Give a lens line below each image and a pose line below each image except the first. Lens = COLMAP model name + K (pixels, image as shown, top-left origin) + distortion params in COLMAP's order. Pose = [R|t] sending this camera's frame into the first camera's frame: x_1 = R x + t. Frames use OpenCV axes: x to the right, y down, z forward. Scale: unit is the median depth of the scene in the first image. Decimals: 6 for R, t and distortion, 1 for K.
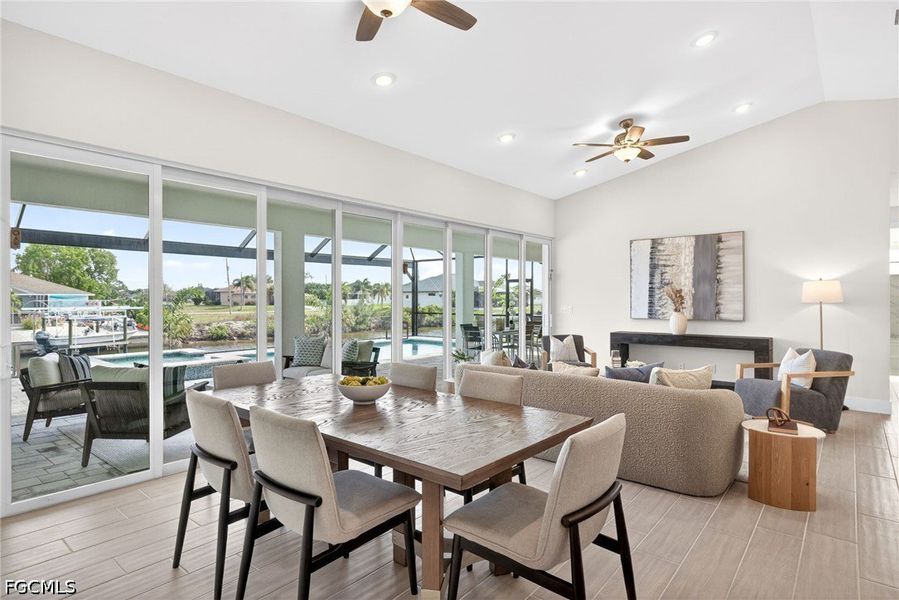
lens RADIAL K [[481.7, 0, 449.5], [0, 481.7, 300.0], [0, 0, 1]] dist [0.001204, 0.001621]
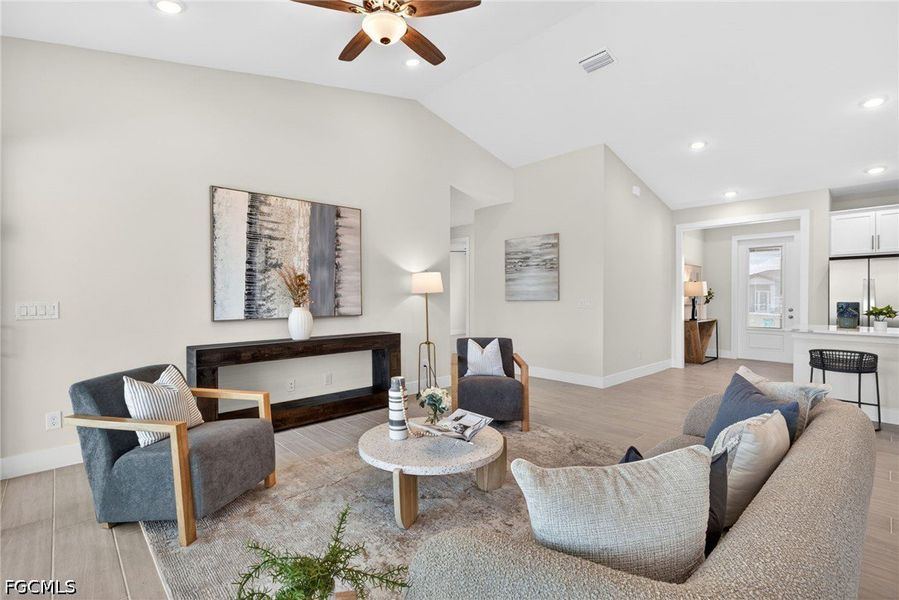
lens RADIAL K [[413.8, 0, 449.5], [0, 413.8, 300.0], [0, 0, 1]] dist [-0.001234, -0.000163]
pose [[0.117359, -0.007906, 0.993058, -0.085265], [0.003971, 0.999964, 0.007492, 0.010524], [-0.993082, 0.003065, 0.117386, 0.674730]]
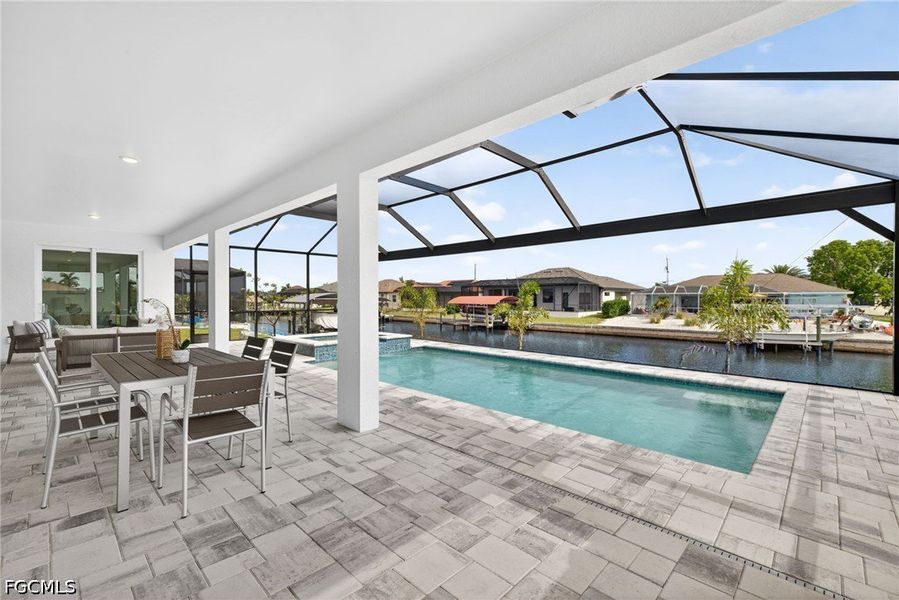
lens RADIAL K [[390.1, 0, 449.5], [0, 390.1, 300.0], [0, 0, 1]] dist [-0.001916, -0.000475]
pose [[-0.073448, 0.006882, -0.997275, 0.615728], [-0.004447, 0.999964, 0.007228, 0.012447], [0.997289, 0.004965, -0.073415, 1.802866]]
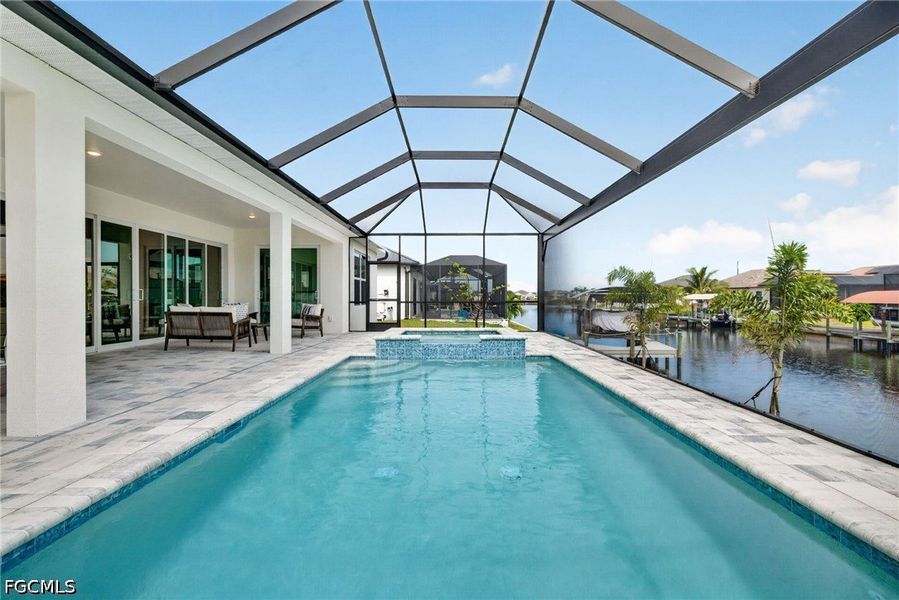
lens RADIAL K [[439.9, 0, 449.5], [0, 439.9, 300.0], [0, 0, 1]] dist [0.000638, 0.000236]
pose [[-0.775125, 0.005046, -0.631787, 0.014699], [-0.002187, 0.999941, 0.010669, 0.052151], [0.631804, 0.009652, -0.775068, 2.295061]]
